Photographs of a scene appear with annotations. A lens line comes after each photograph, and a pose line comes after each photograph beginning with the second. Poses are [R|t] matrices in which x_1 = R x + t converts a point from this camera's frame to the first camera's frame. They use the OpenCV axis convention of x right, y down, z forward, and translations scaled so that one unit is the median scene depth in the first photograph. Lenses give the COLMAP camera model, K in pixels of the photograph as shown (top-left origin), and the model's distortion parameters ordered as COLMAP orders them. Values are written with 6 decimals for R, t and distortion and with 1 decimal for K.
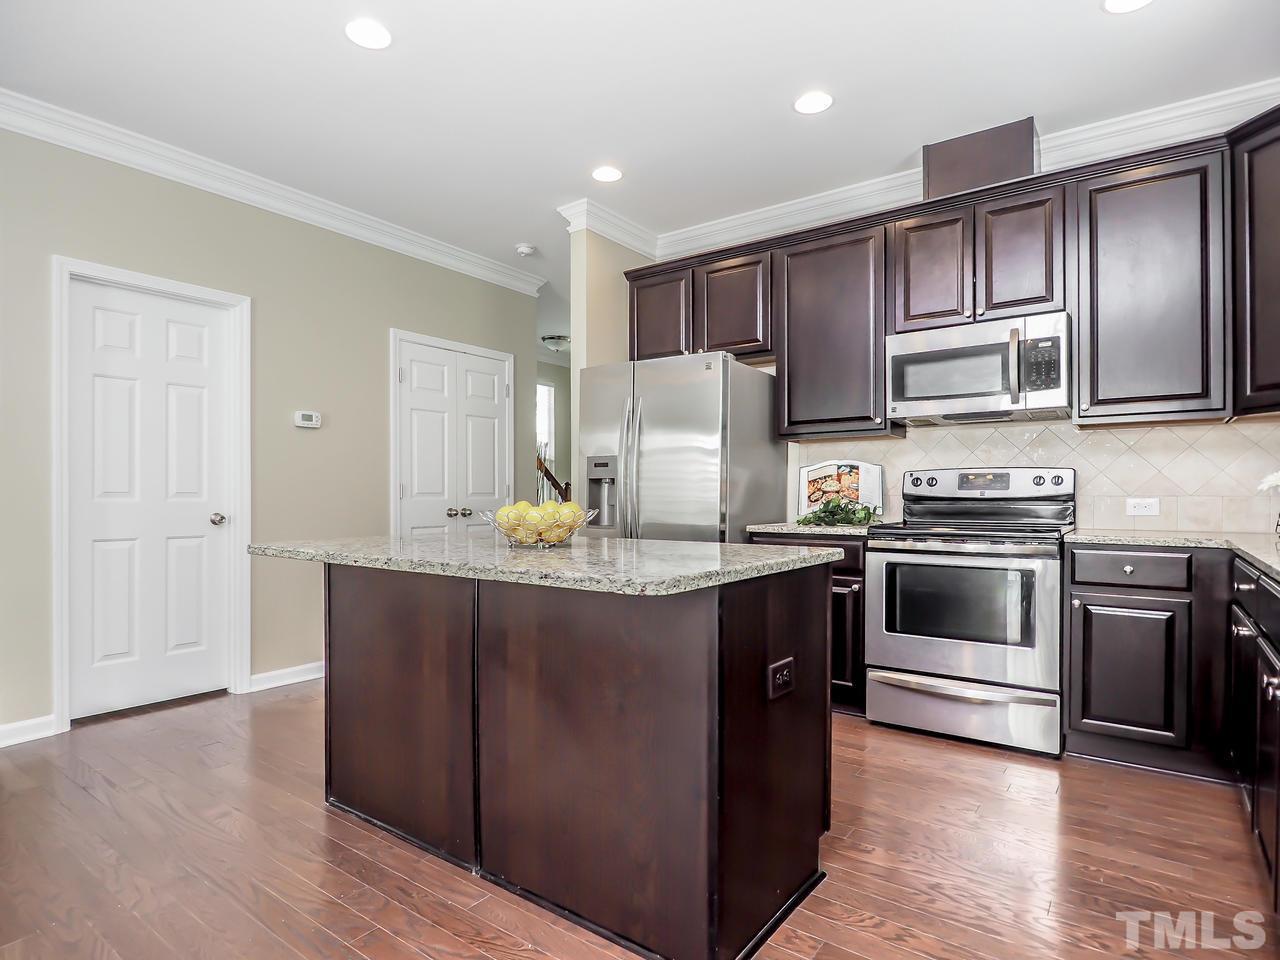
lens RADIAL K [[706.7, 0, 639.2], [0, 706.7, 491.0], [0, 0, 1]] dist [-0.010716, -0.001518]
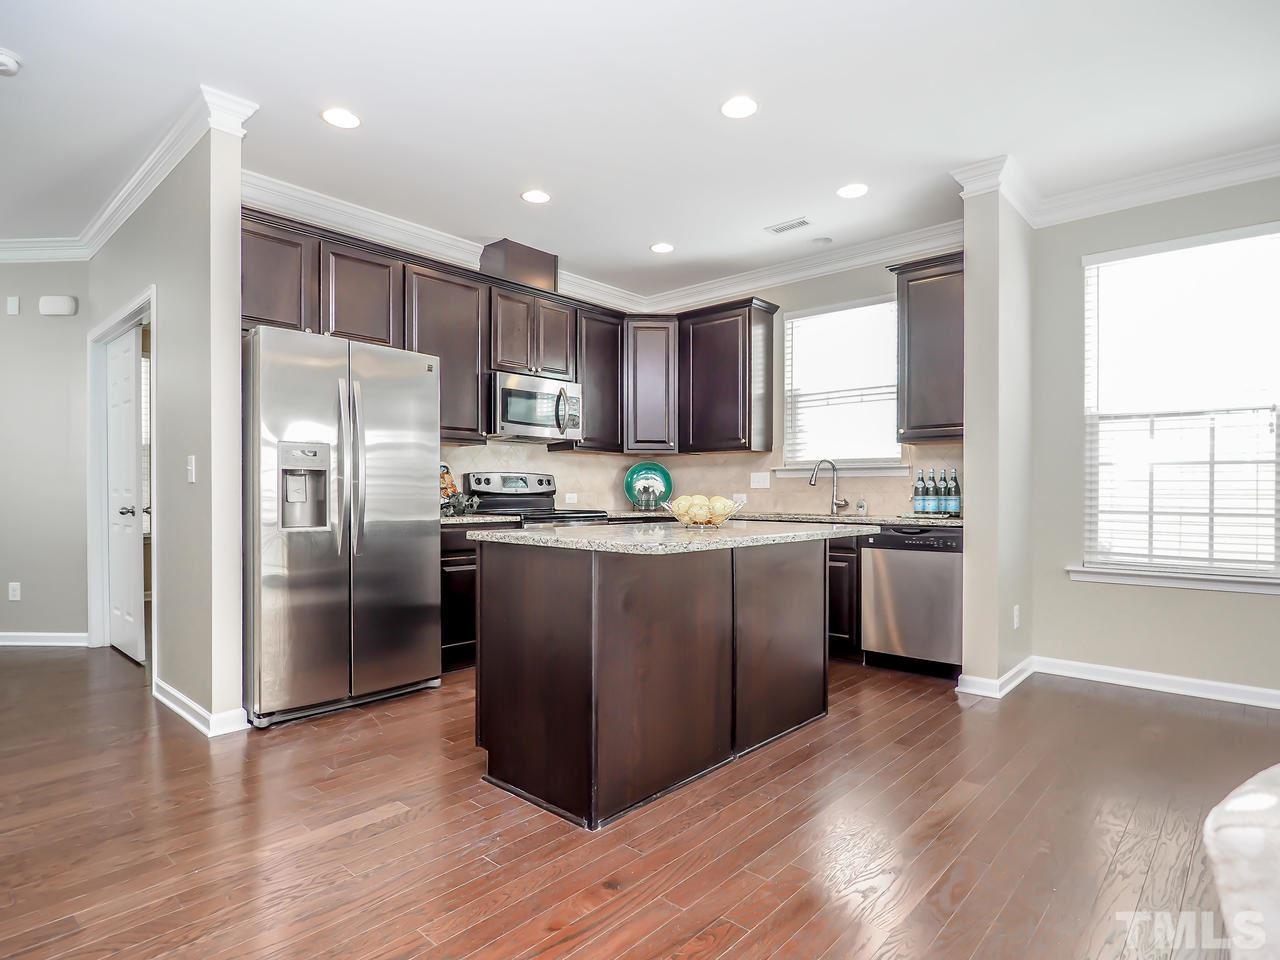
lens RADIAL K [[682.1, 0, 640.1], [0, 682.1, 491.3], [0, 0, 1]] dist [-0.028499, -0.000602]
pose [[0.083807, 0.006382, 0.996462, -0.915288], [-0.003104, 0.999976, -0.006143, 0.013970], [-0.996477, -0.002578, 0.083825, 0.626011]]
